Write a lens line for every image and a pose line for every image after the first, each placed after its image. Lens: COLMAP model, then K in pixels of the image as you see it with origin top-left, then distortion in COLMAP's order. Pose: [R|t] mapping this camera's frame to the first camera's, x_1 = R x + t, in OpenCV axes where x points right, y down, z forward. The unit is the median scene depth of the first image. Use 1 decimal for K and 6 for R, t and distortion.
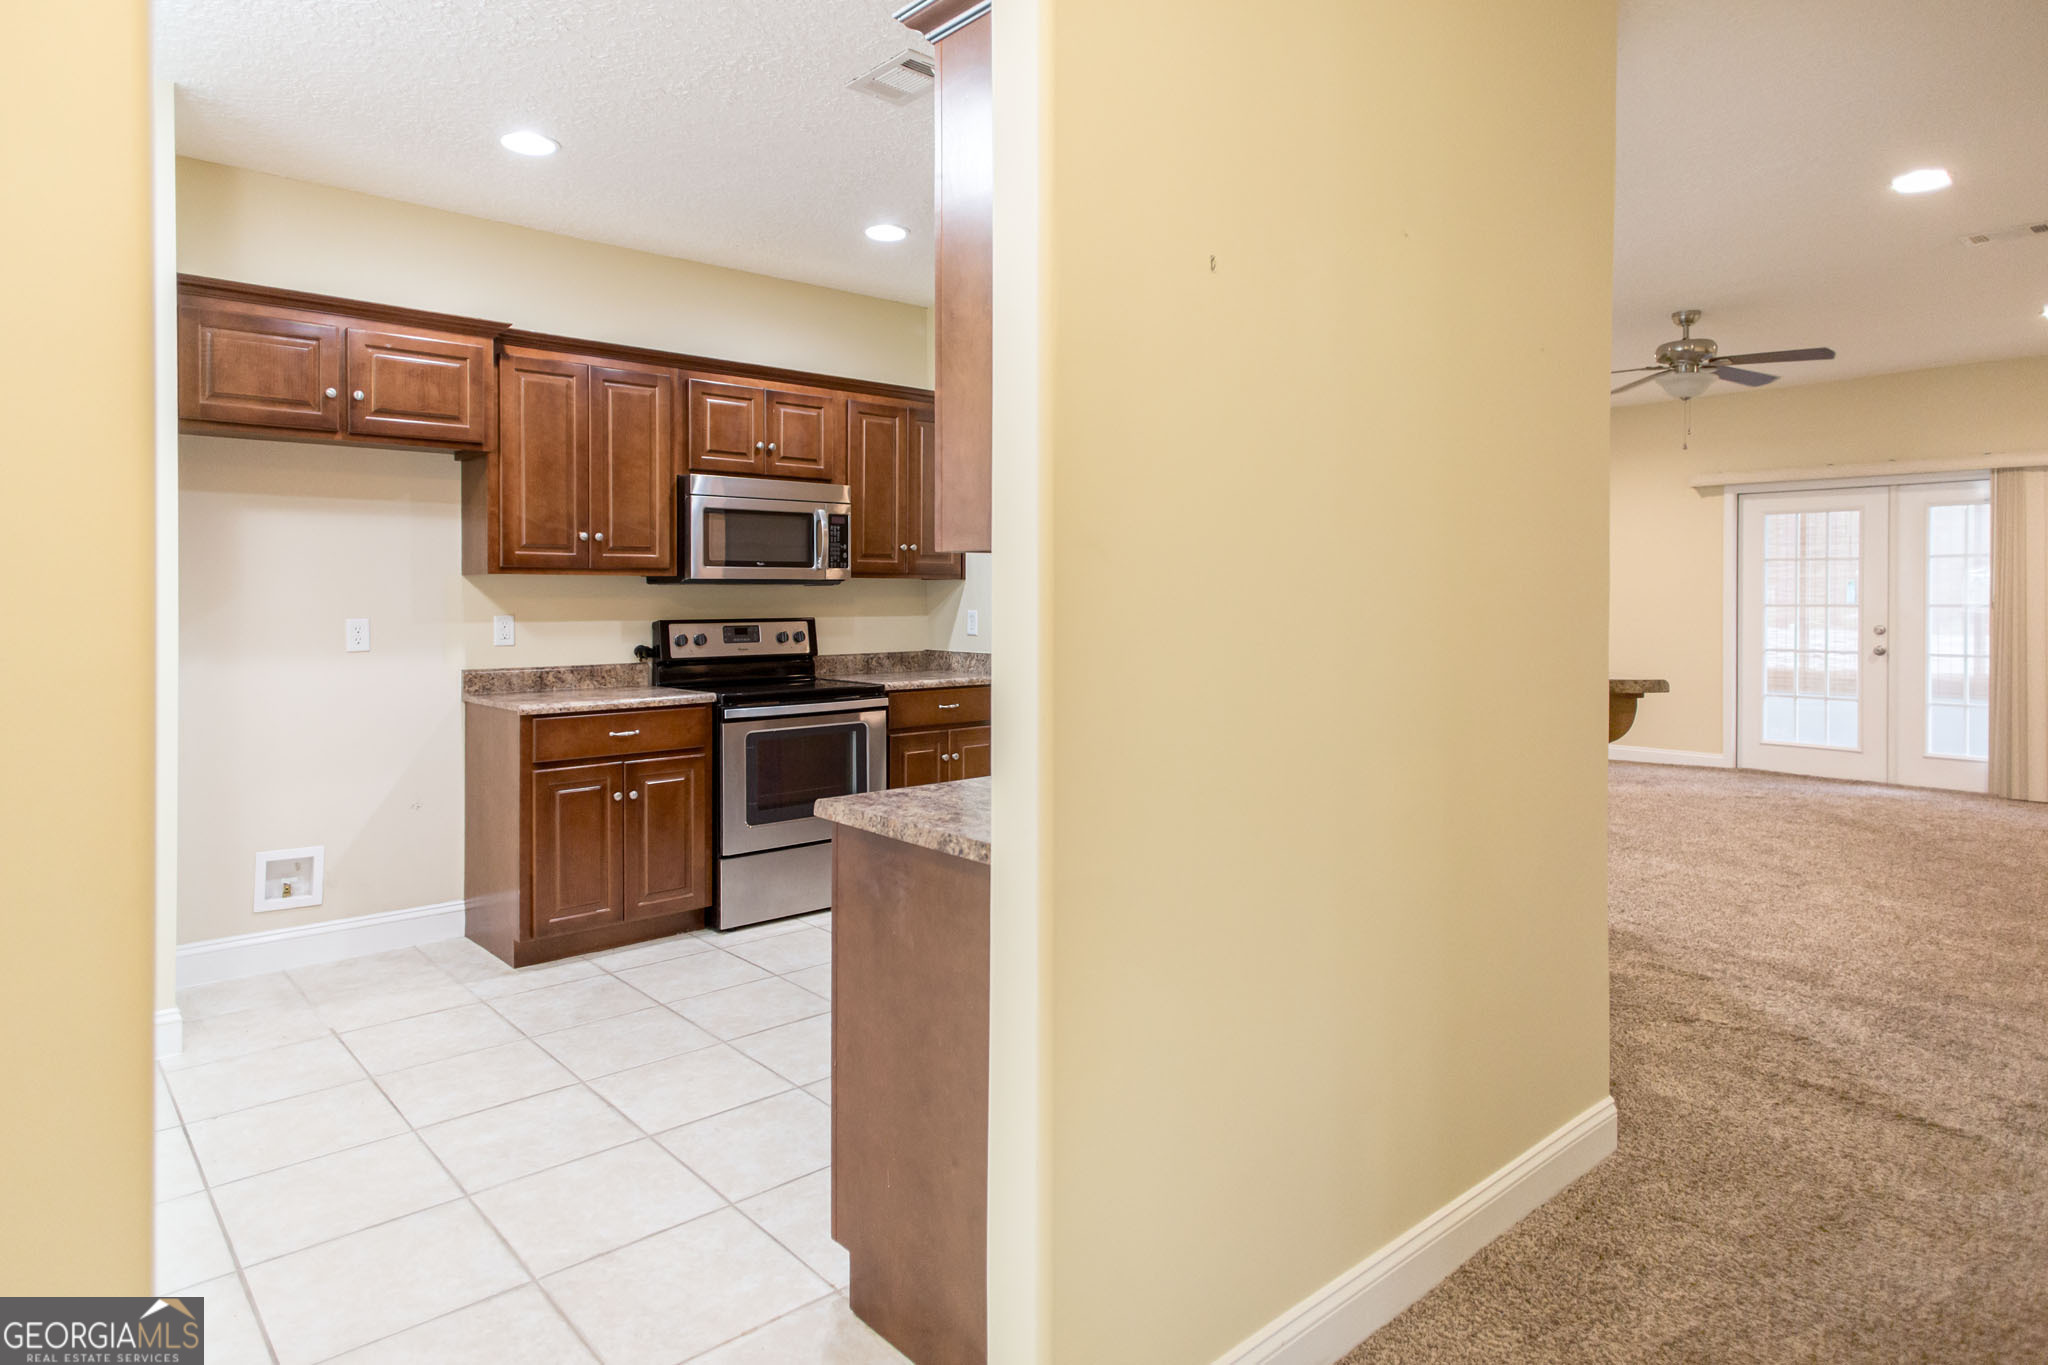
lens RADIAL K [[1176.2, 0, 1059.8], [0, 1176.2, 609.0], [0, 0, 1]] dist [0.024827, -0.005081]
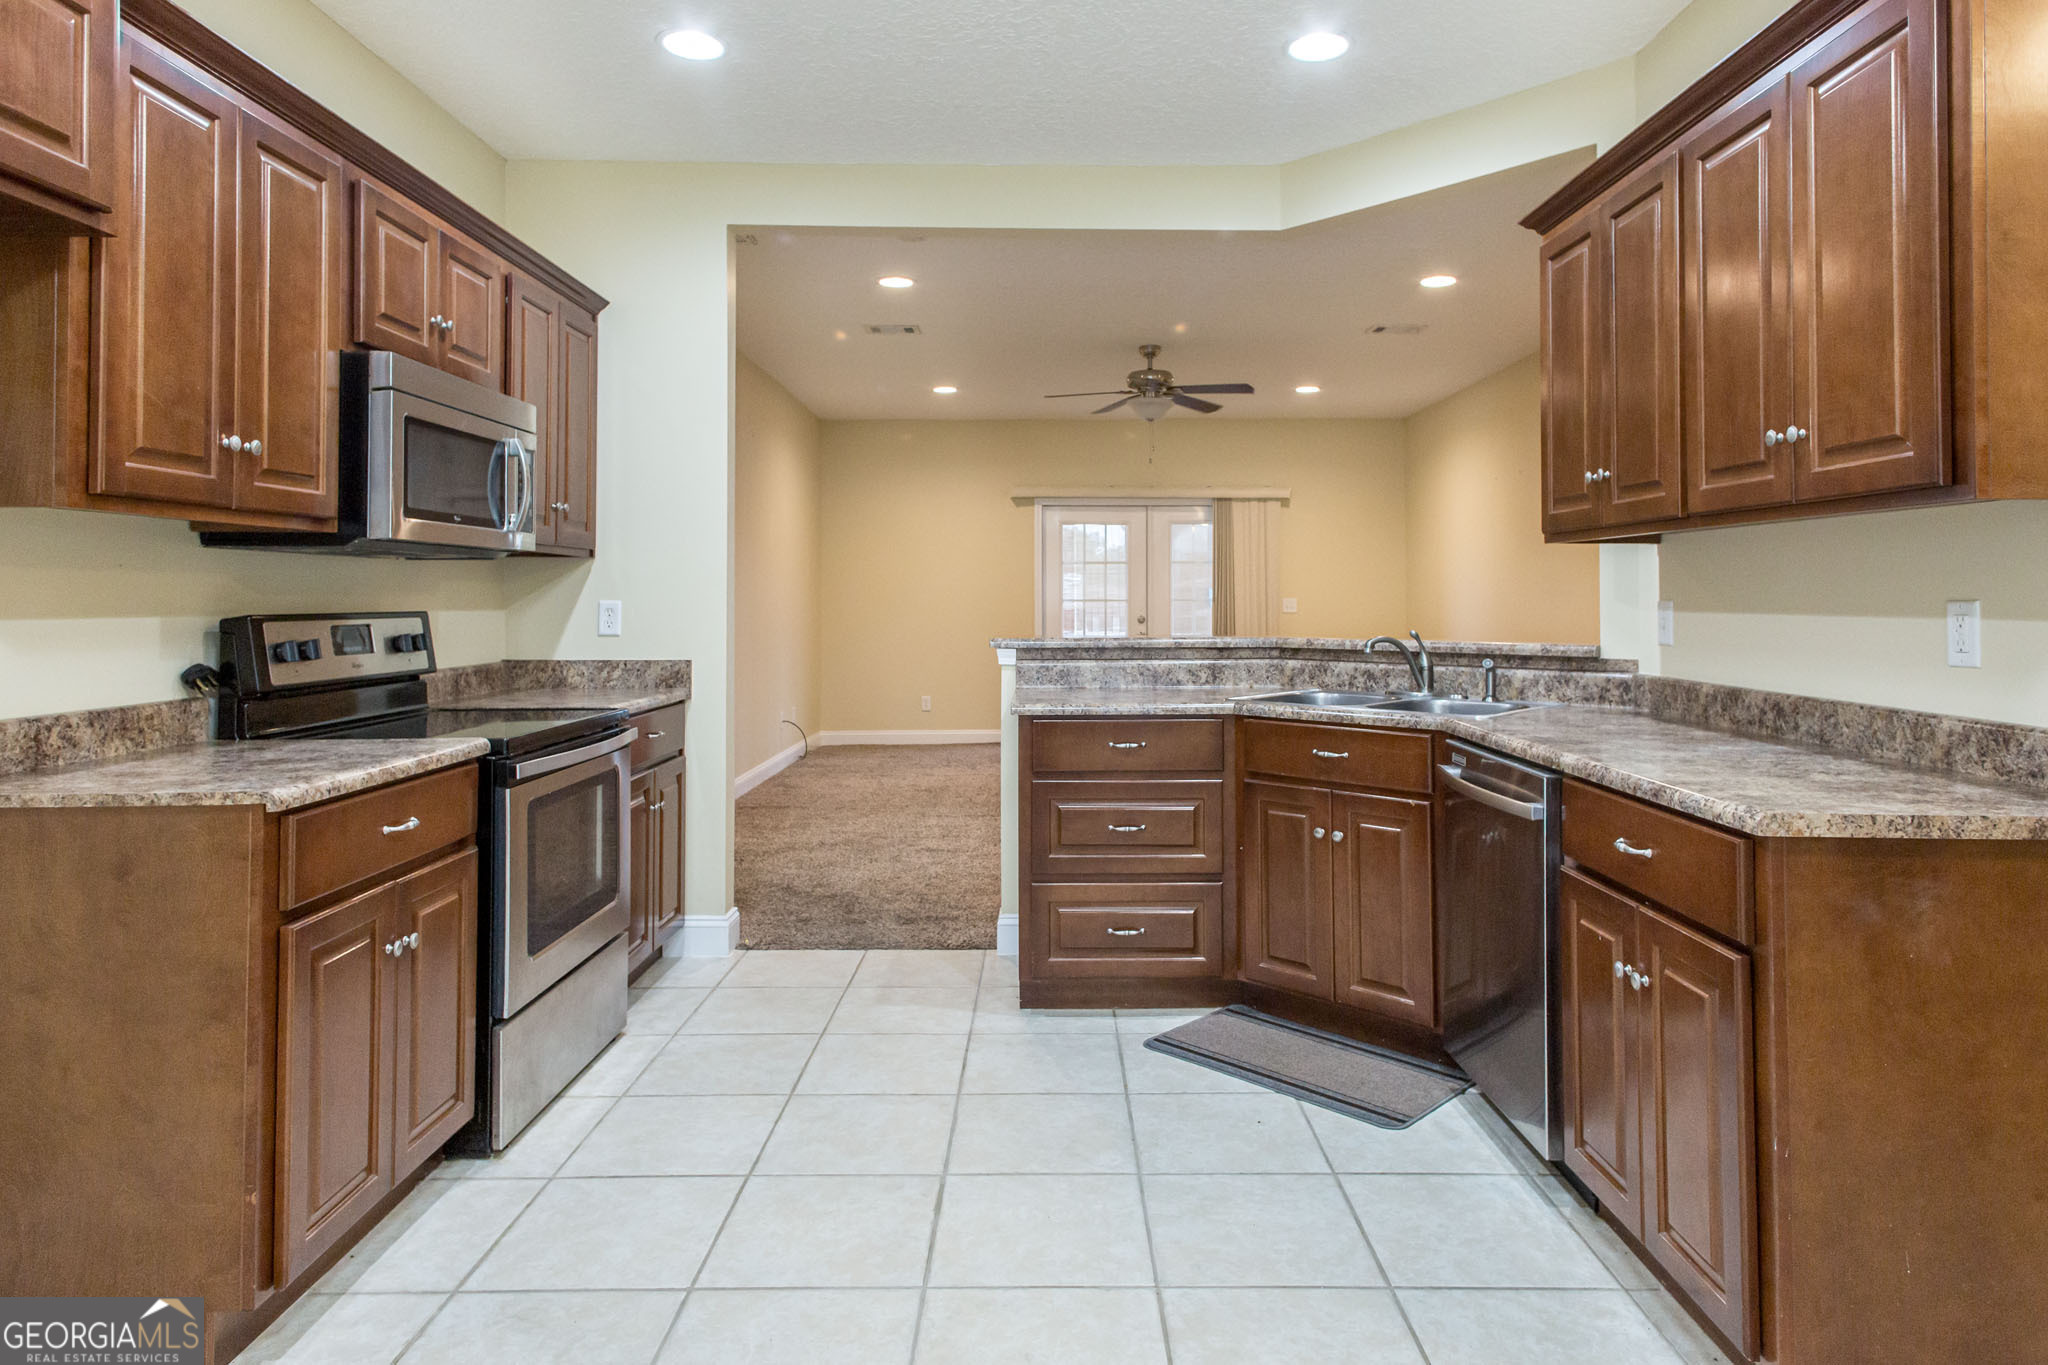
lens RADIAL K [[1176.2, 0, 1053.6], [0, 1176.2, 576.0], [0, 0, 1]] dist [0.024827, -0.005081]
pose [[0.668893, 0.014726, 0.743213, -0.482181], [0.010145, 0.999530, -0.028935, 0.010968], [-0.743290, 0.026894, 0.668429, 0.363936]]
